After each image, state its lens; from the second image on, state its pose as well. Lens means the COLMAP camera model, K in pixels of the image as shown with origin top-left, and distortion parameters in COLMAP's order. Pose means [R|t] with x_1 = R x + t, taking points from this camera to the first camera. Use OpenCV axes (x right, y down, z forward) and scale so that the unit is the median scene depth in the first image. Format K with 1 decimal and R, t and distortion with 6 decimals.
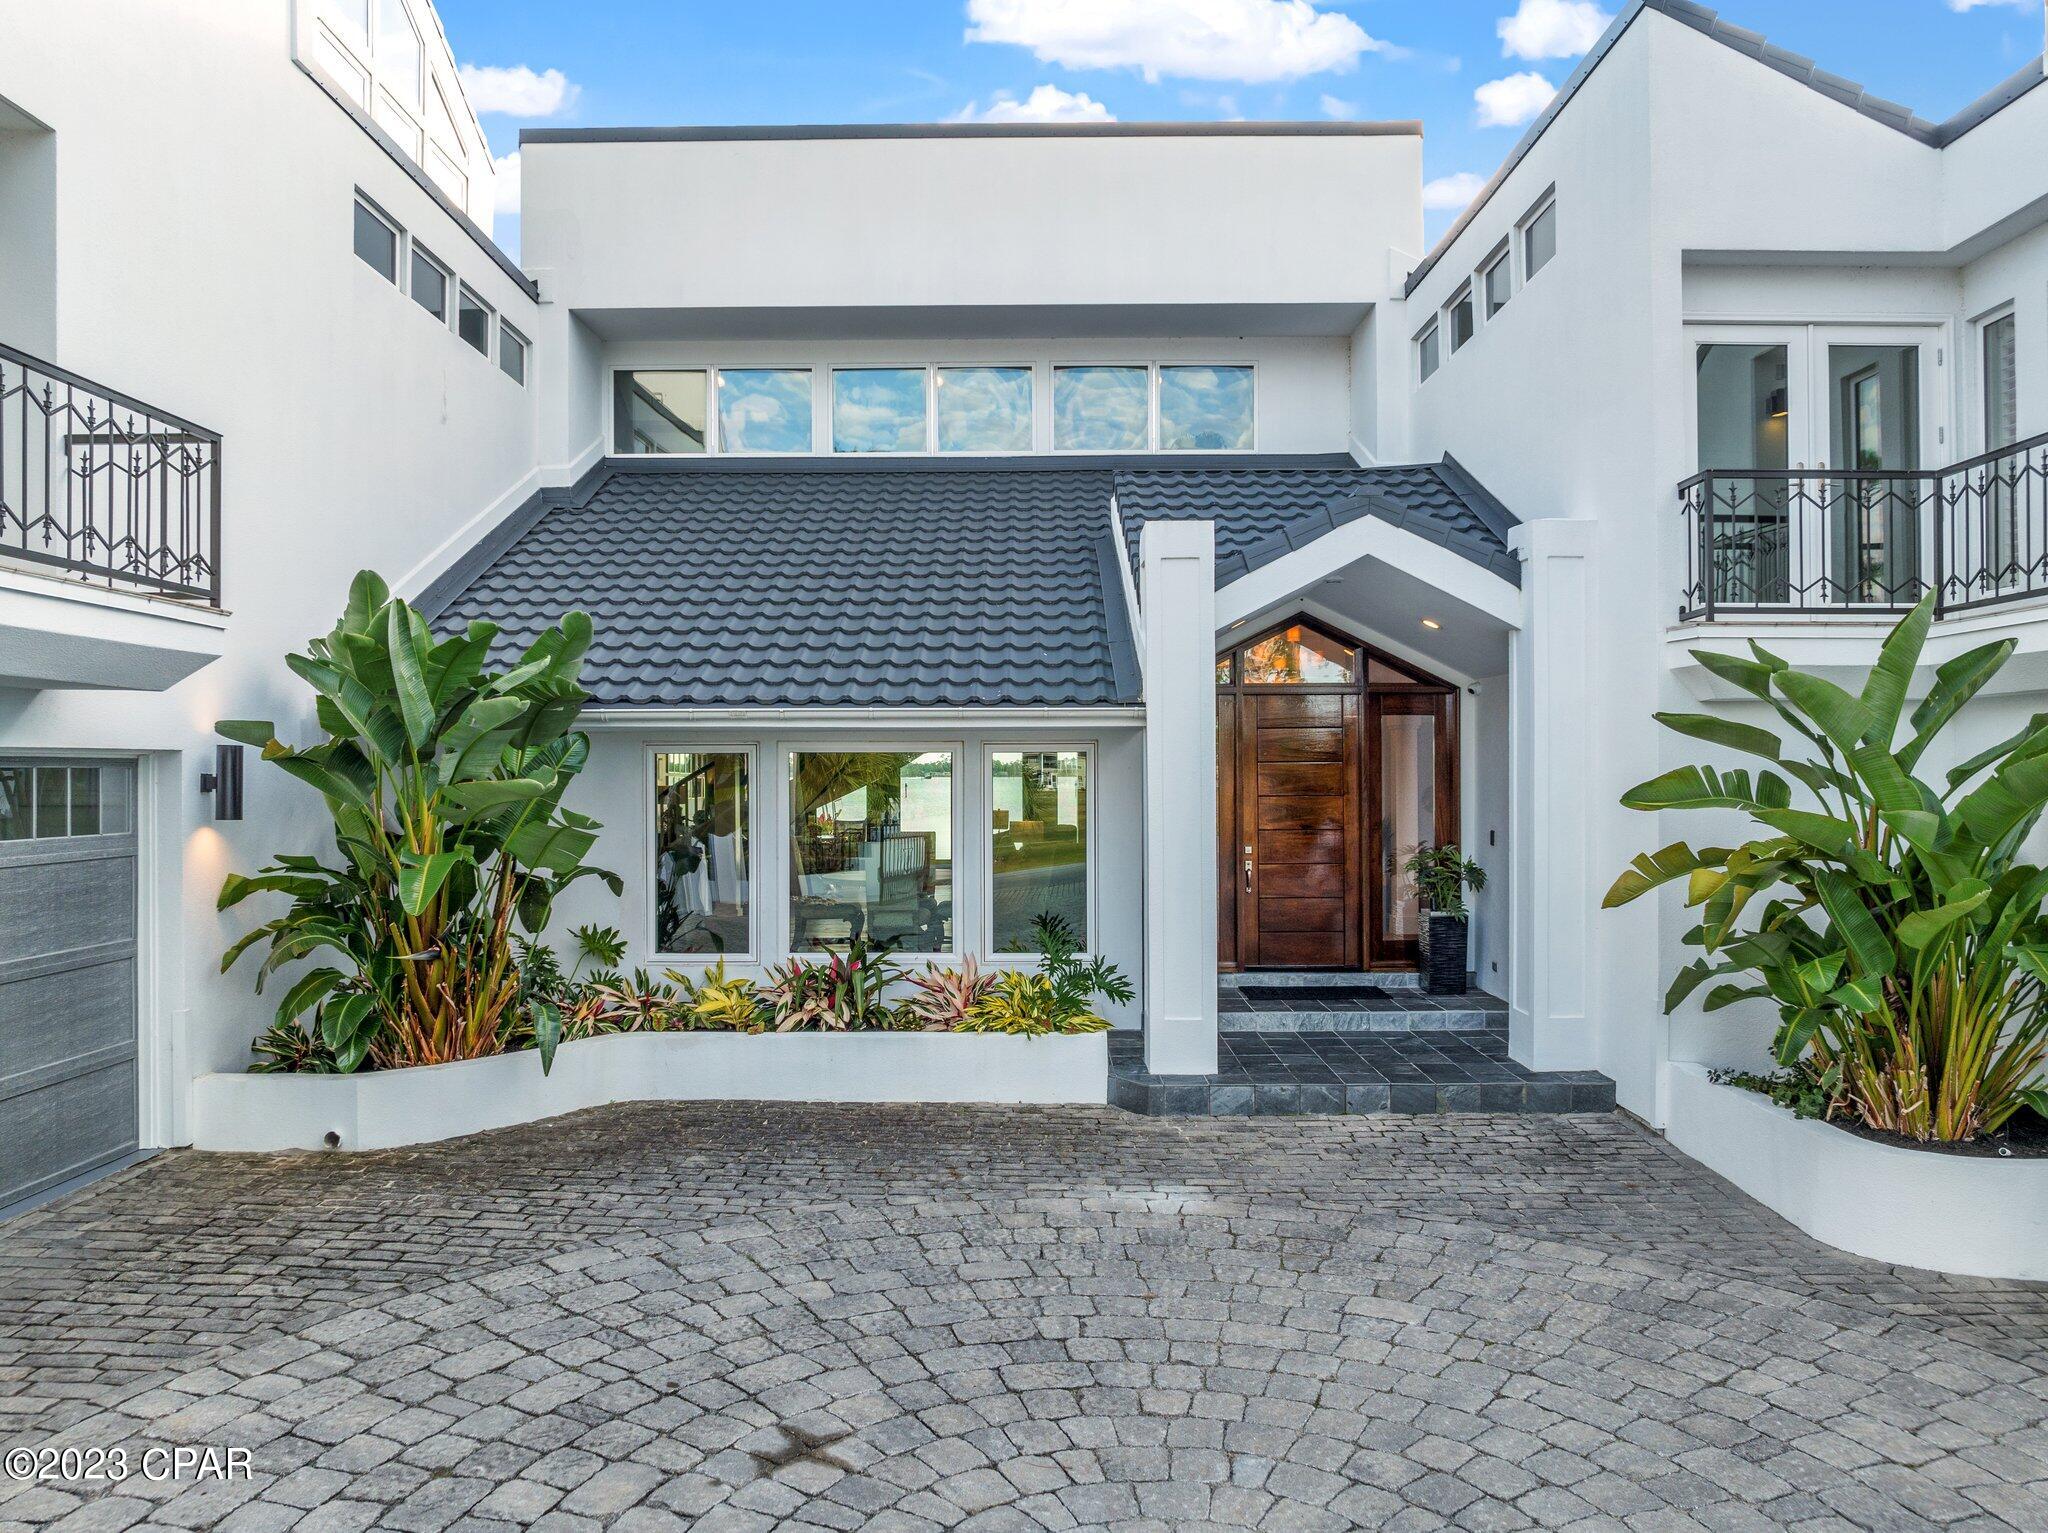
lens RADIAL K [[1431.1, 0, 1024.0], [0, 1431.1, 766.5], [0, 0, 1]] dist [-0.036759, 0.006483]
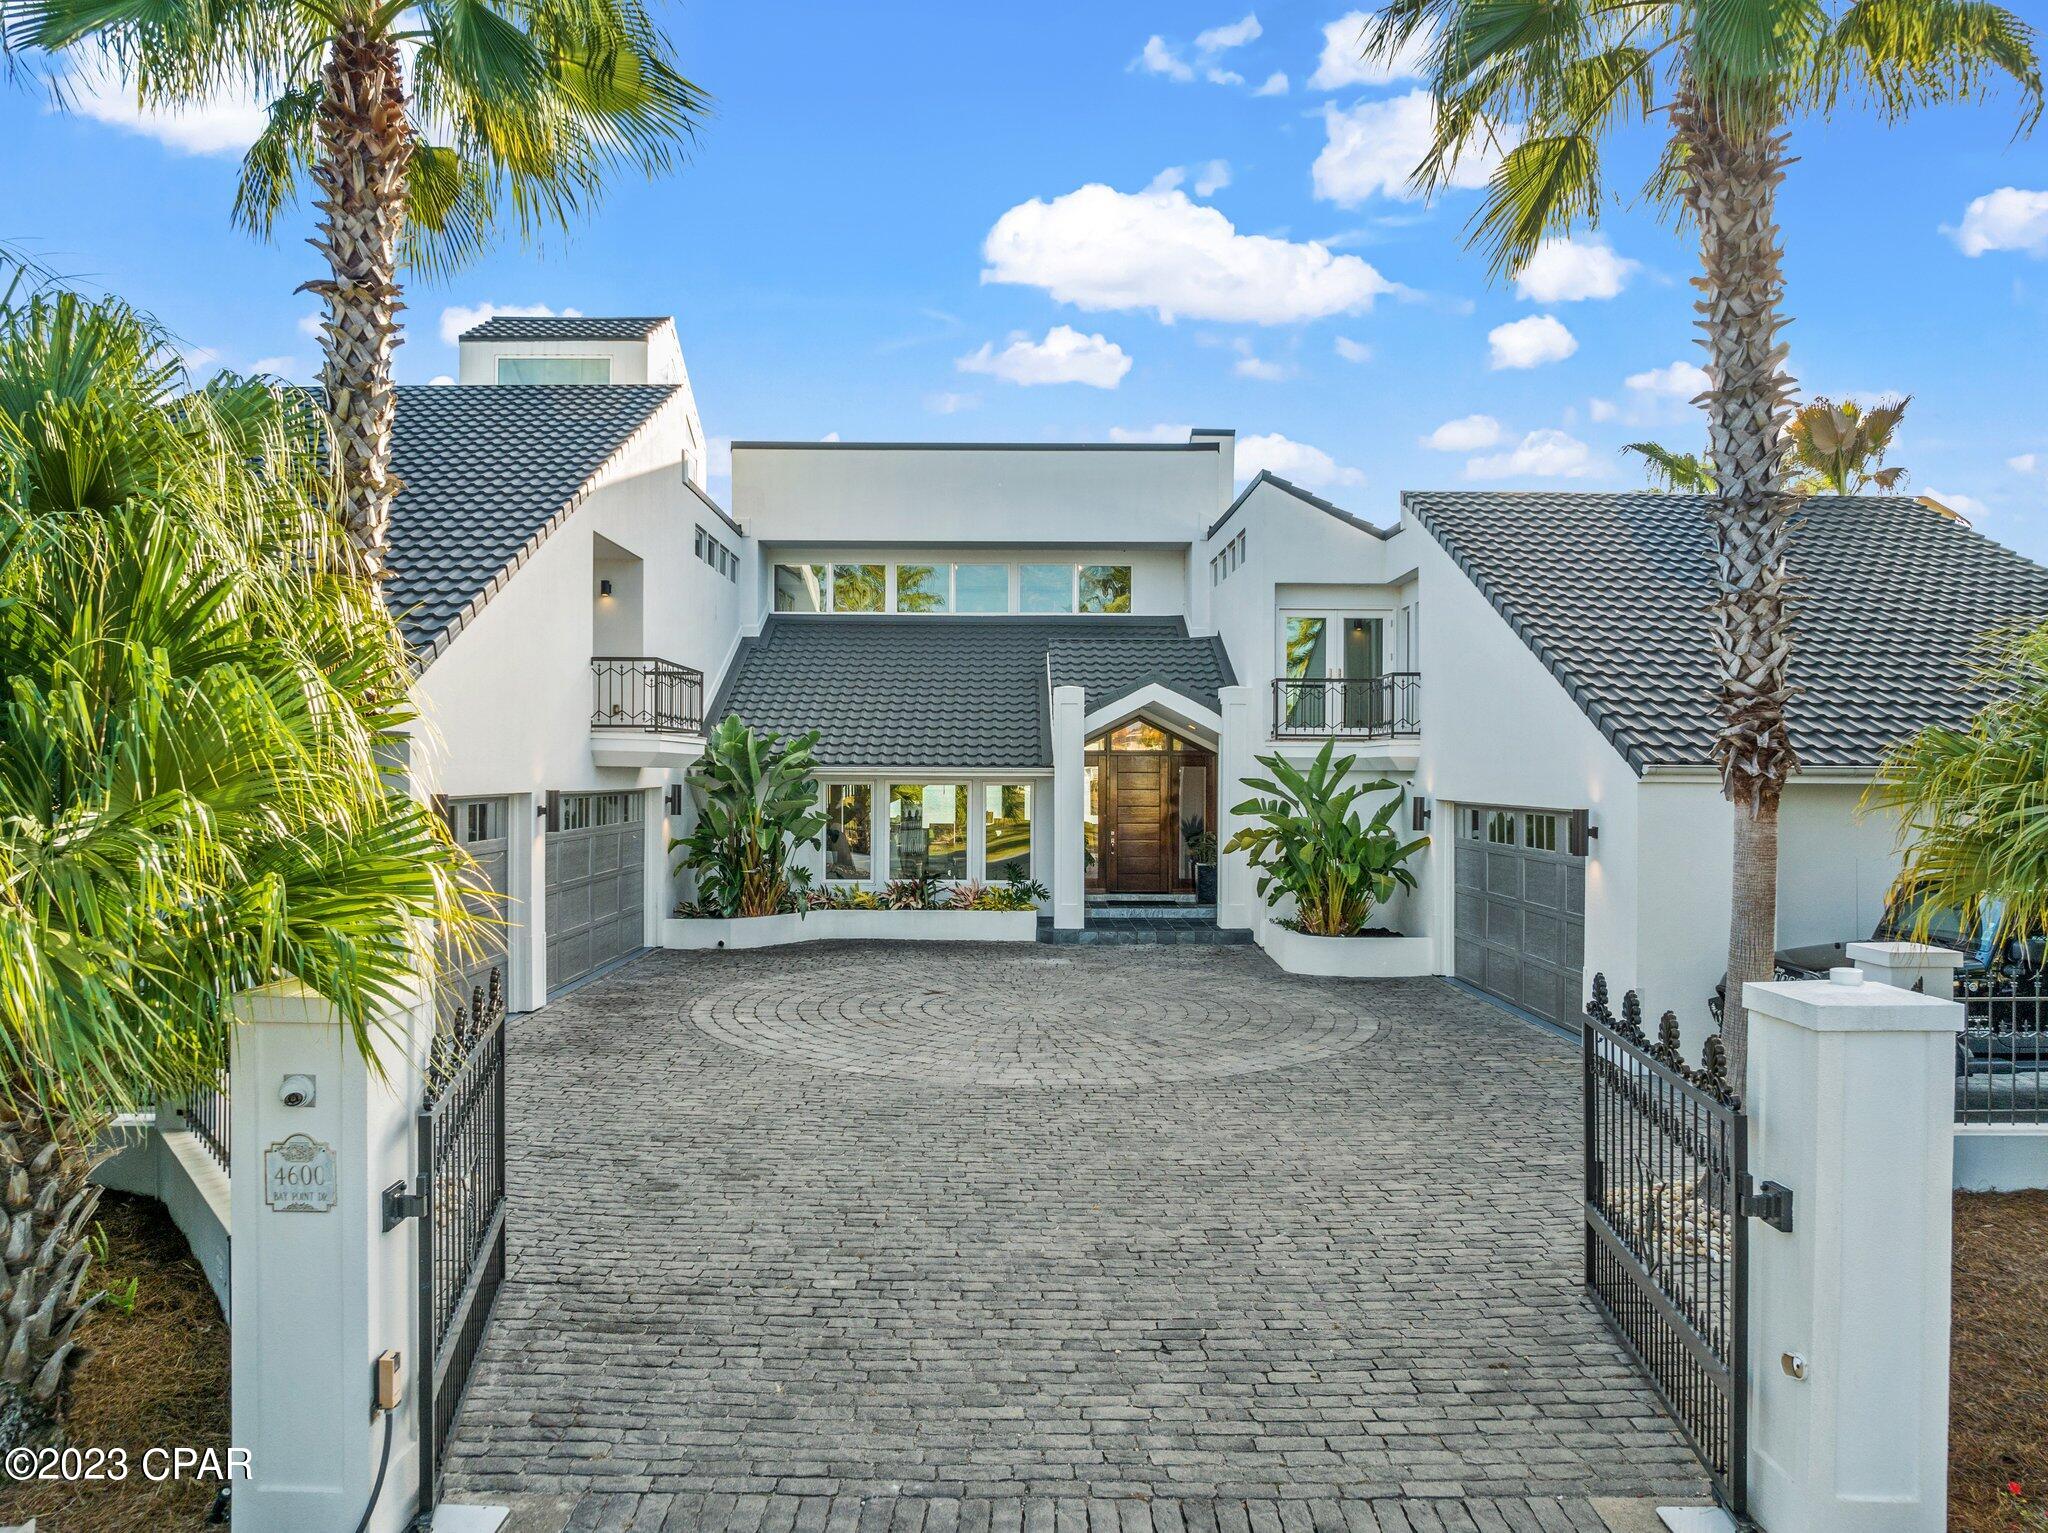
lens RADIAL K [[1431.1, 0, 1024.0], [0, 1431.1, 766.5], [0, 0, 1]] dist [-0.036759, 0.006483]
pose [[0.999908, 0.007054, 0.011598, 0.010172], [-0.007061, 0.999975, 0.000575, -0.043787], [-0.011594, -0.000657, 0.999933, -1.240457]]
